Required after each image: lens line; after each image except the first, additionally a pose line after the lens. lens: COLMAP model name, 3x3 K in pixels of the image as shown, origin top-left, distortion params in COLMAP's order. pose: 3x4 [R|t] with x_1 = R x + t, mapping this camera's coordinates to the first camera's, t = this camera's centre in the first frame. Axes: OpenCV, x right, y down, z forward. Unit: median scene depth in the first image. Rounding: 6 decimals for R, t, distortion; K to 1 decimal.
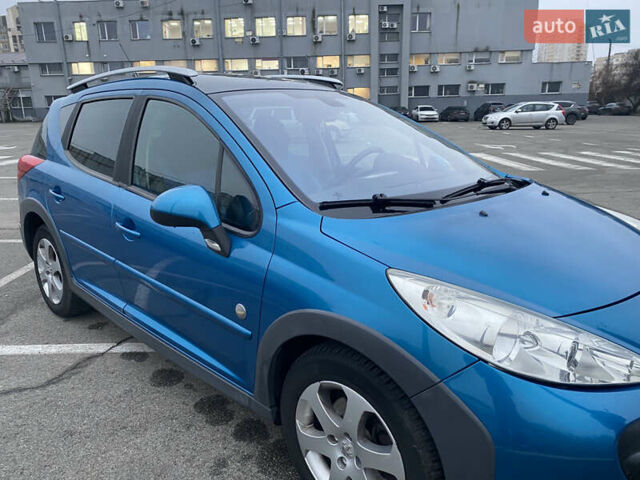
lens RADIAL K [[483.2, 0, 321.0], [0, 483.2, 239.8], [0, 0, 1]] dist [0.029757, -0.008500]
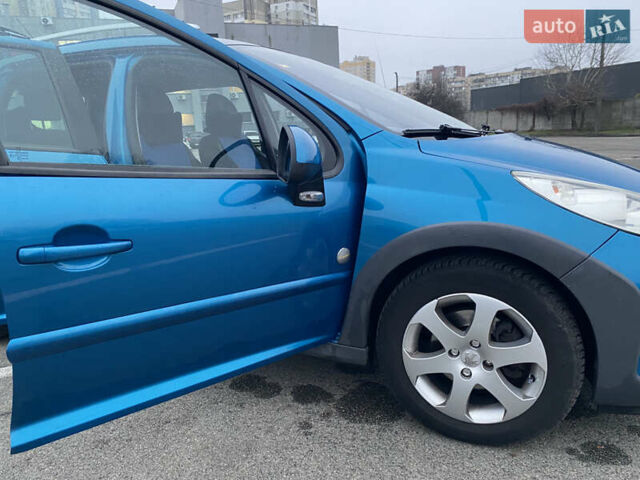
lens RADIAL K [[482.8, 0, 313.5], [0, 482.8, 235.3], [0, 0, 1]] dist [0.010618, -0.006435]
pose [[0.938830, -0.096822, 0.330490, -0.529246], [0.117555, 0.992123, -0.043284, 0.161324], [-0.323695, 0.079487, 0.942817, 0.106511]]
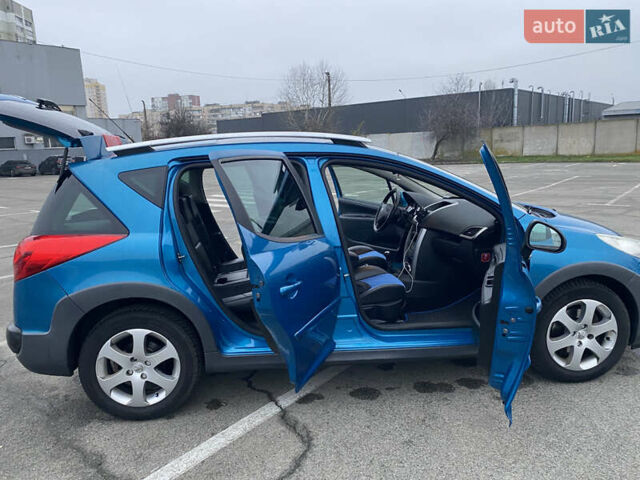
lens RADIAL K [[477.9, 0, 309.9], [0, 477.9, 243.2], [0, 0, 1]] dist [0.029185, -0.034057]
pose [[0.650610, -0.159212, 0.742535, -1.817731], [0.226814, 0.973886, 0.010083, -0.164538], [-0.724749, 0.161857, 0.669732, 0.412881]]
